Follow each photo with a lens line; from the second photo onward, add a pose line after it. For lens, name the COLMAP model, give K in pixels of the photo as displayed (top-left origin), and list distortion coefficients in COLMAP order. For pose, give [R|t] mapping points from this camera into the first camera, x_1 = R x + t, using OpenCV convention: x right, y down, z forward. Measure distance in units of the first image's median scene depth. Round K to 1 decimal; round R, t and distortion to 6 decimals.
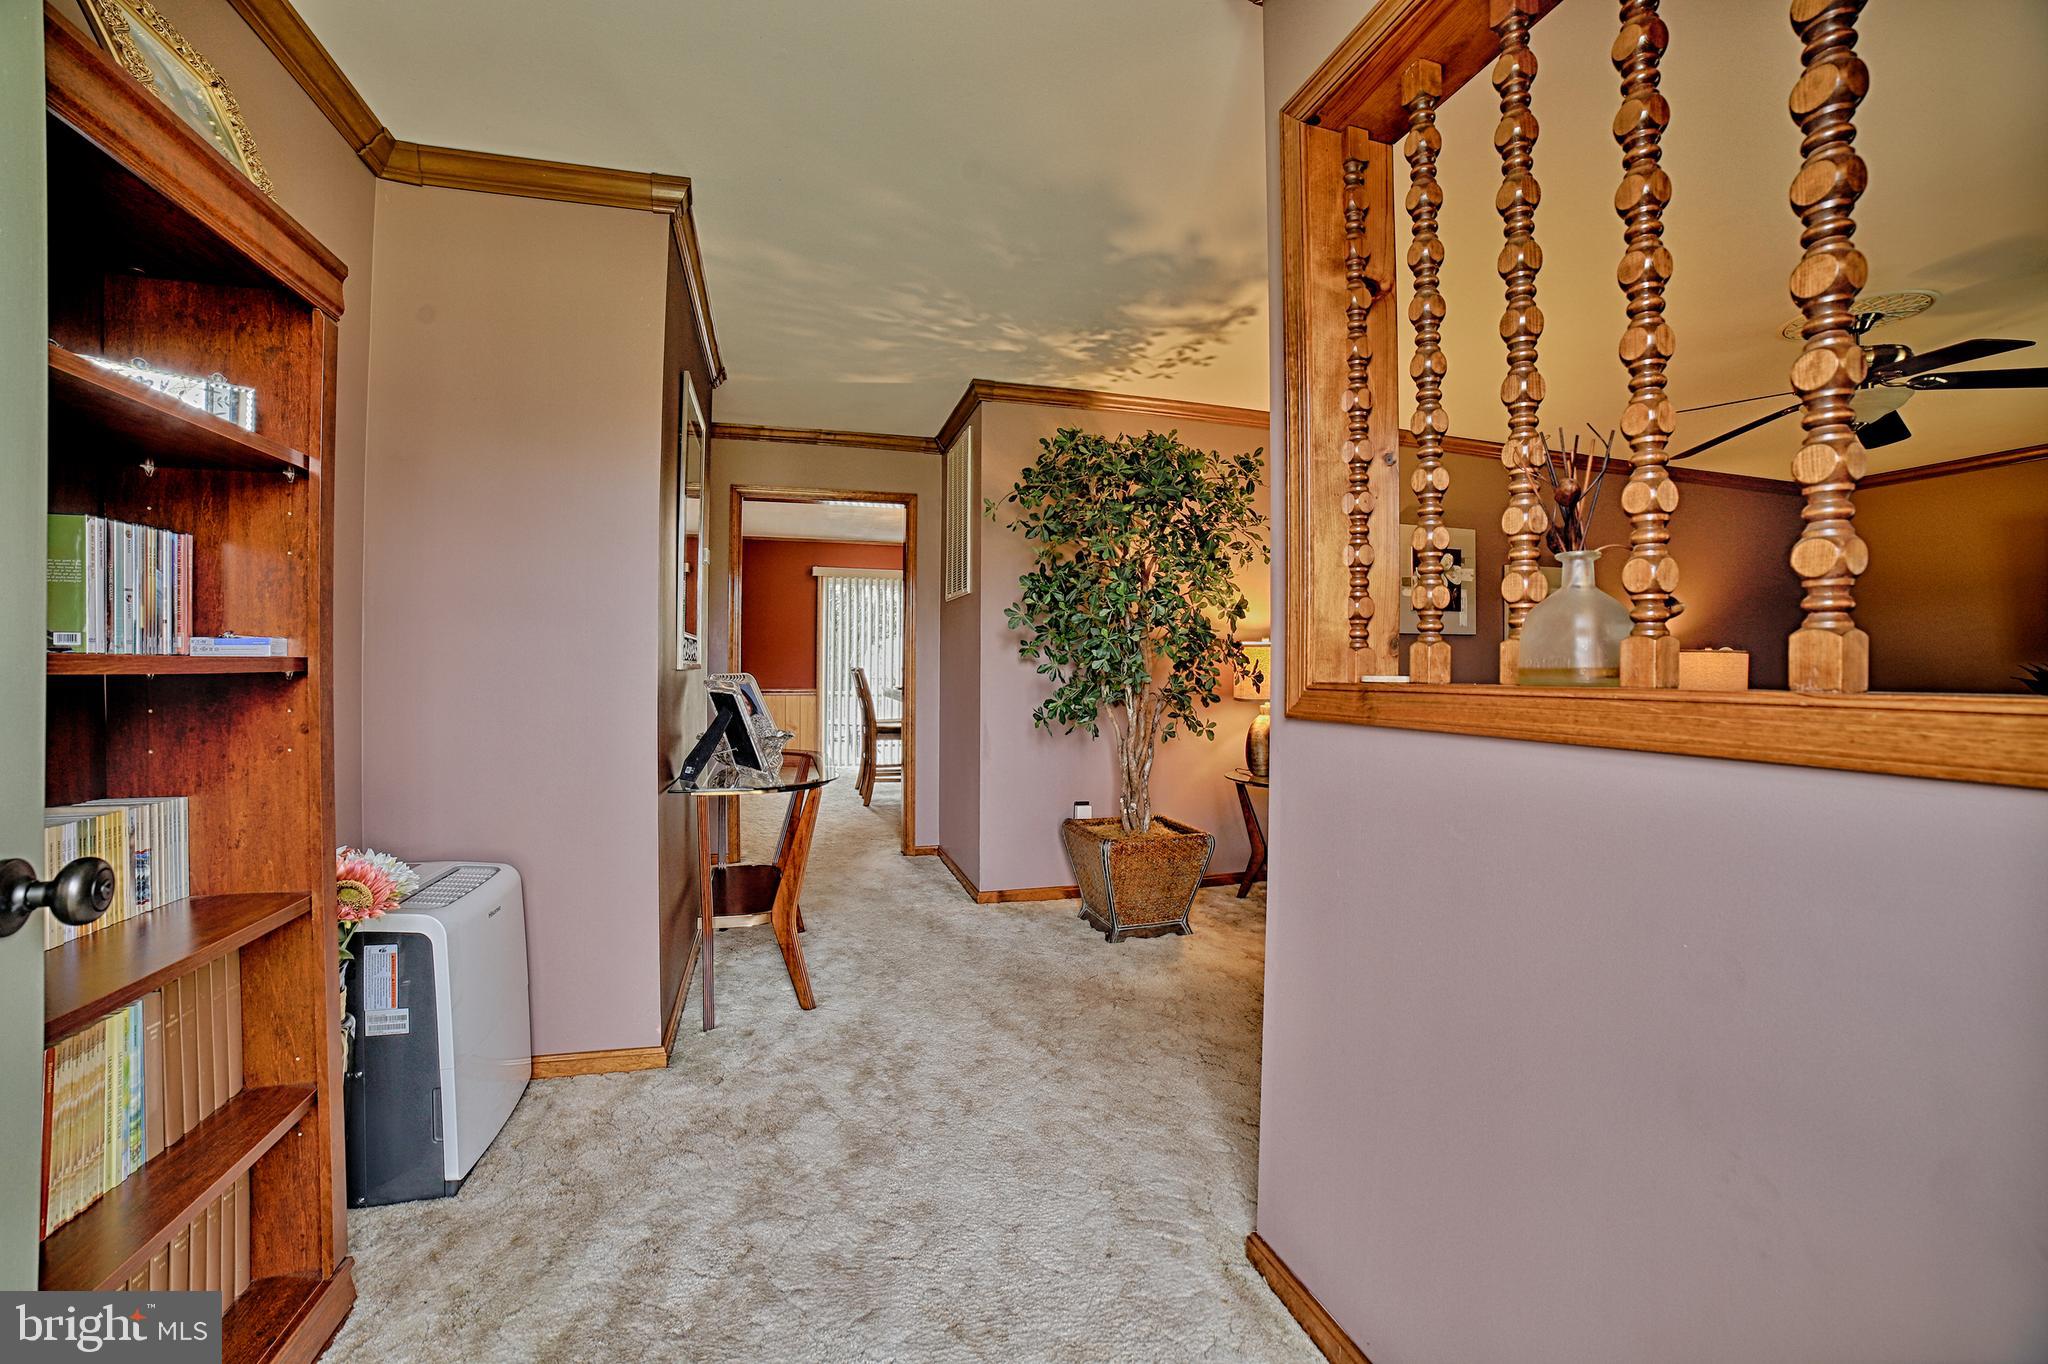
lens RADIAL K [[822.3, 0, 1014.7], [0, 822.3, 668.5], [0, 0, 1]] dist [-0.108320, 0.036946]
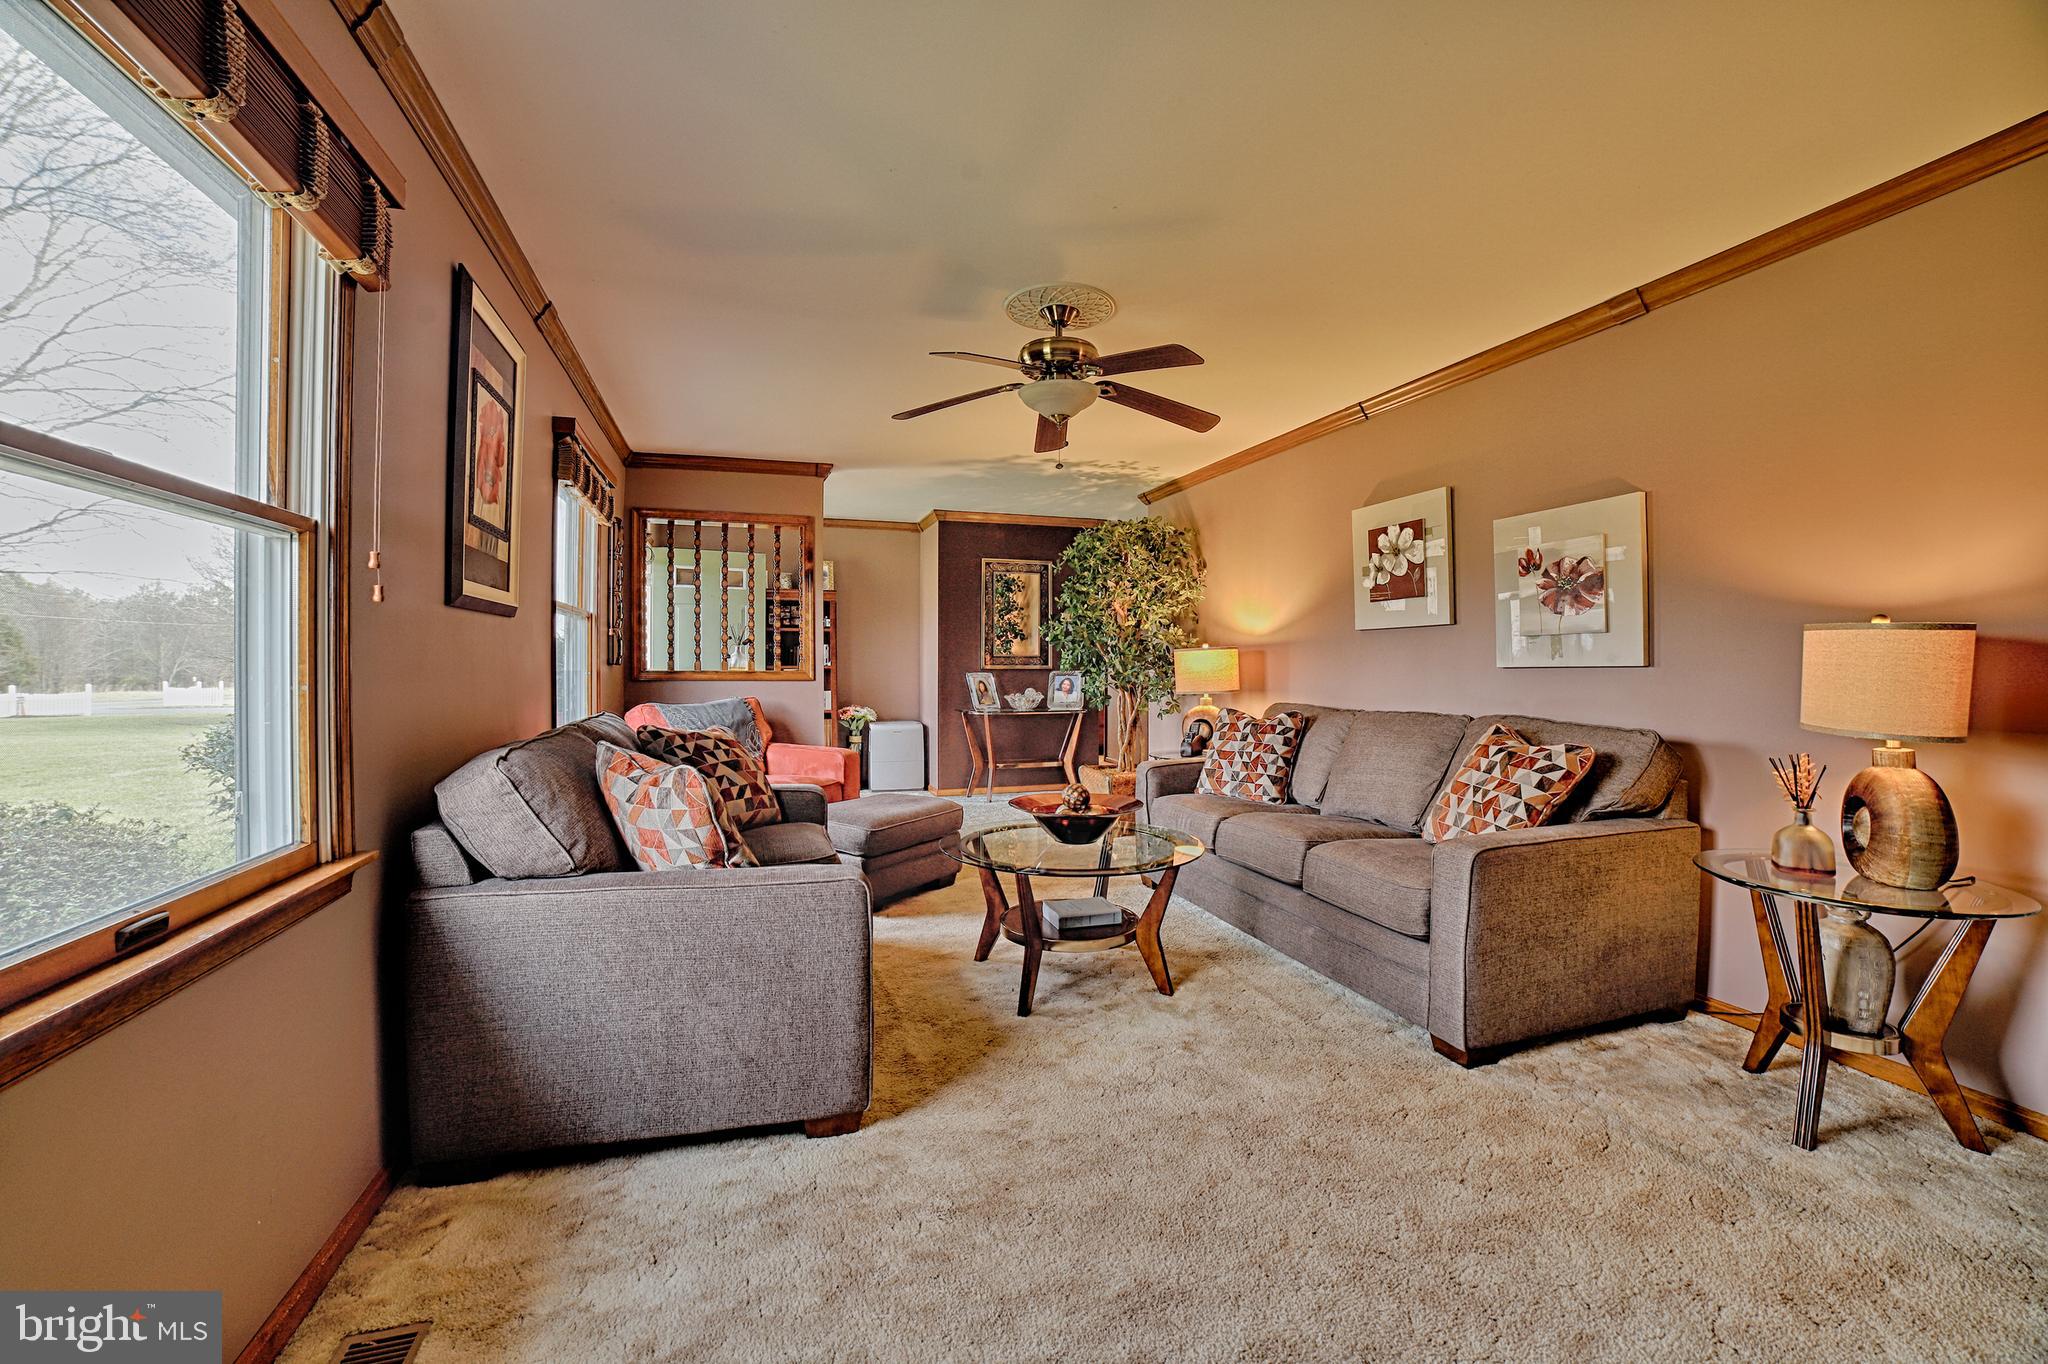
lens RADIAL K [[822.3, 0, 1014.7], [0, 822.3, 668.5], [0, 0, 1]] dist [-0.108320, 0.036946]
pose [[0.042705, -0.000537, -0.999088, 1.703734], [-0.001813, 0.999998, -0.000615, 0.001752], [0.999086, 0.001837, 0.042704, 0.711256]]
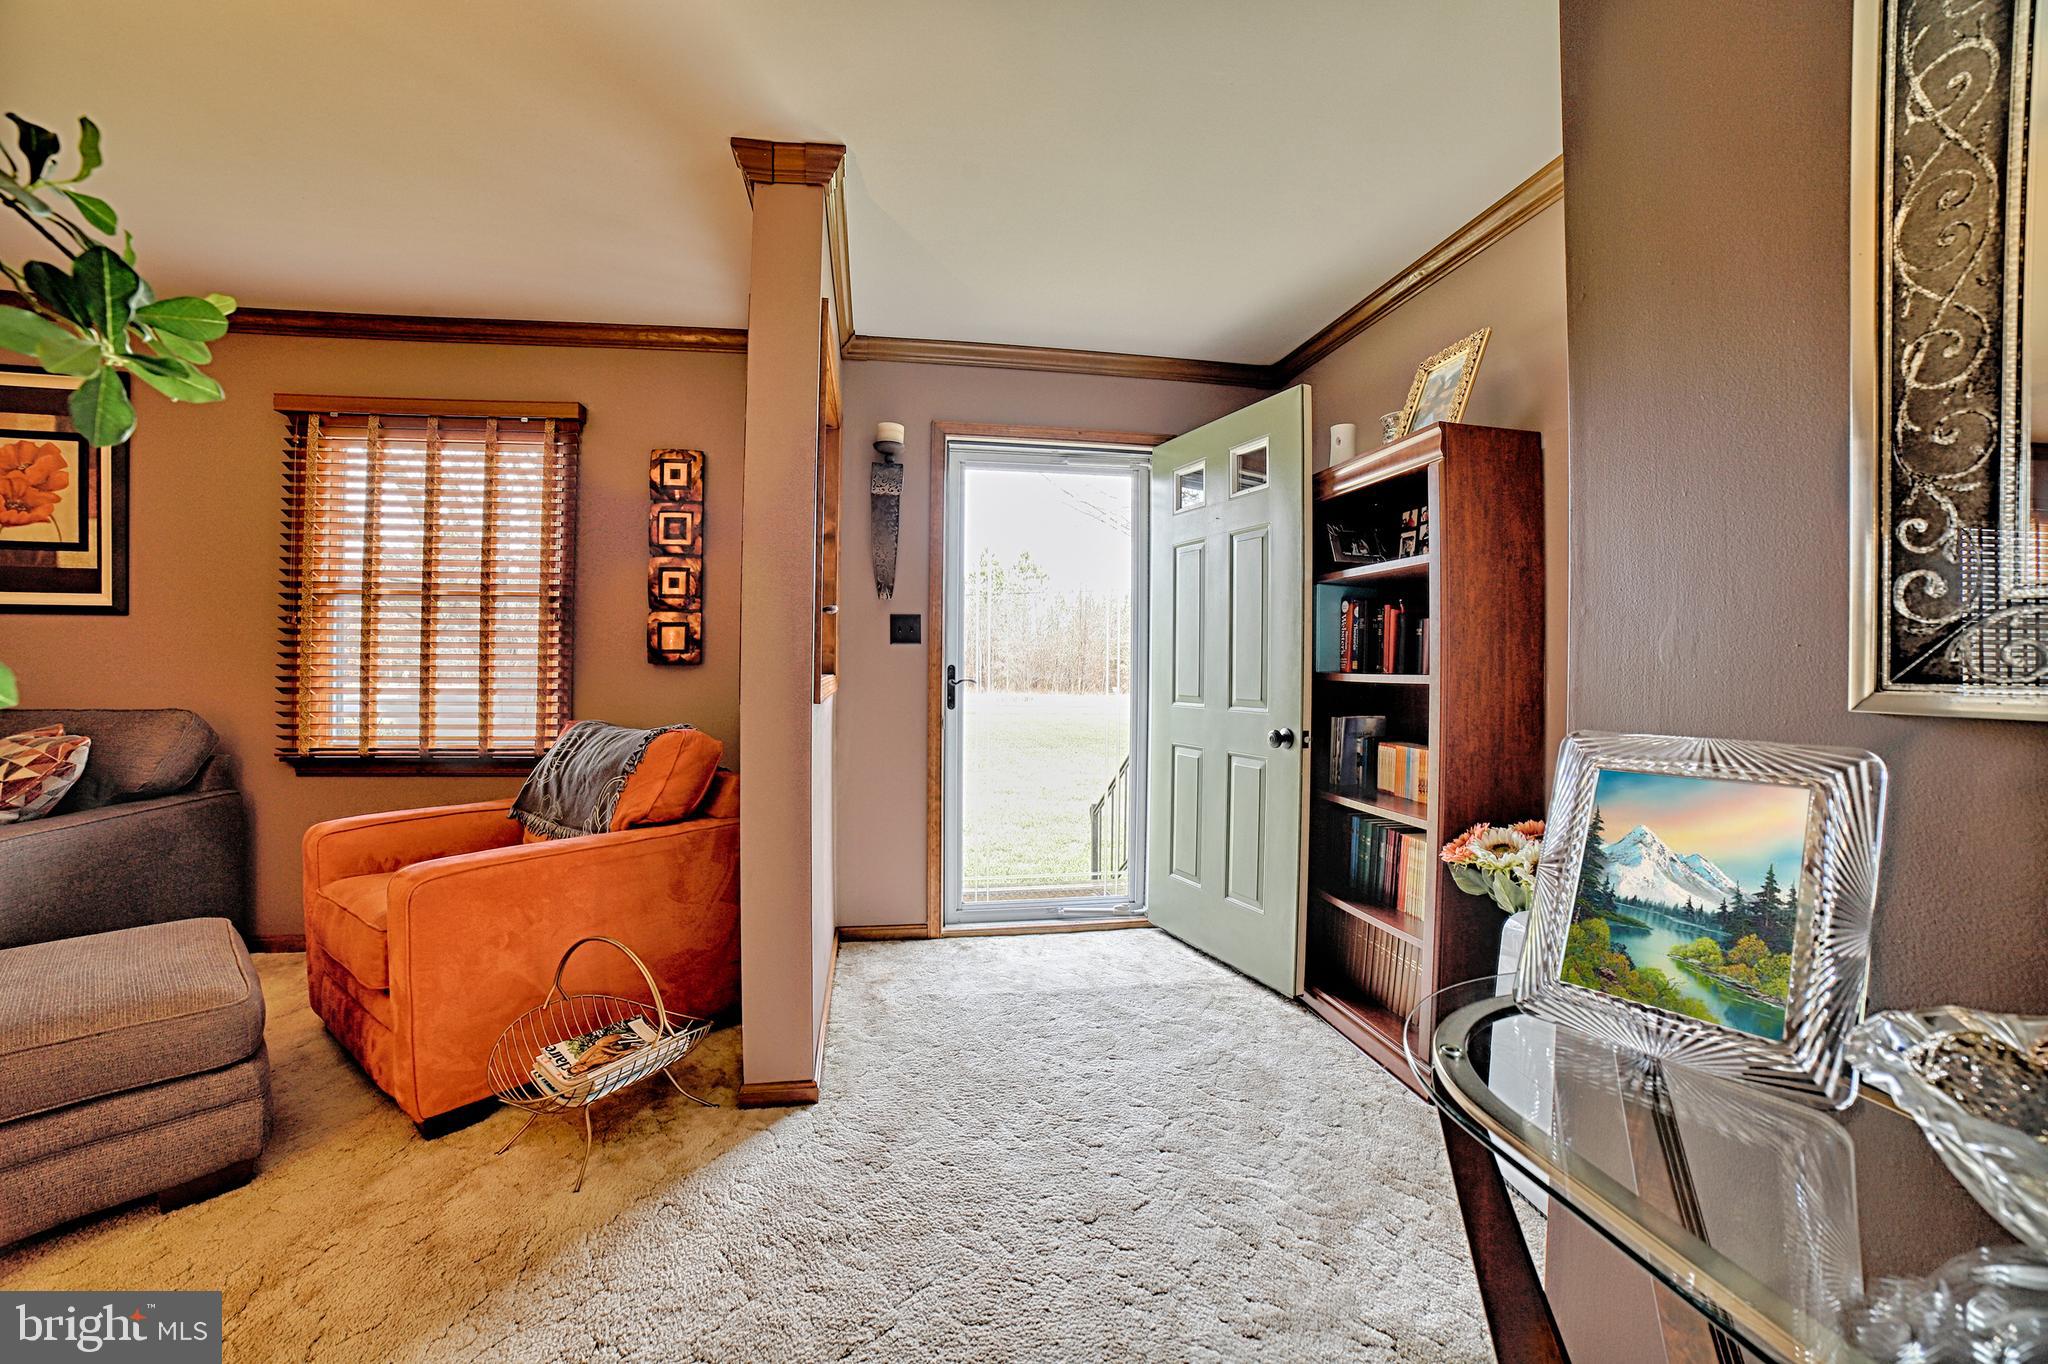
lens RADIAL K [[822.3, 0, 1014.7], [0, 822.3, 668.5], [0, 0, 1]] dist [-0.108320, 0.036946]
pose [[-0.993618, -0.016513, 0.111585, -0.077244], [-0.016110, 0.999860, 0.004511, -0.007805], [-0.111644, 0.002685, -0.993745, 0.964727]]
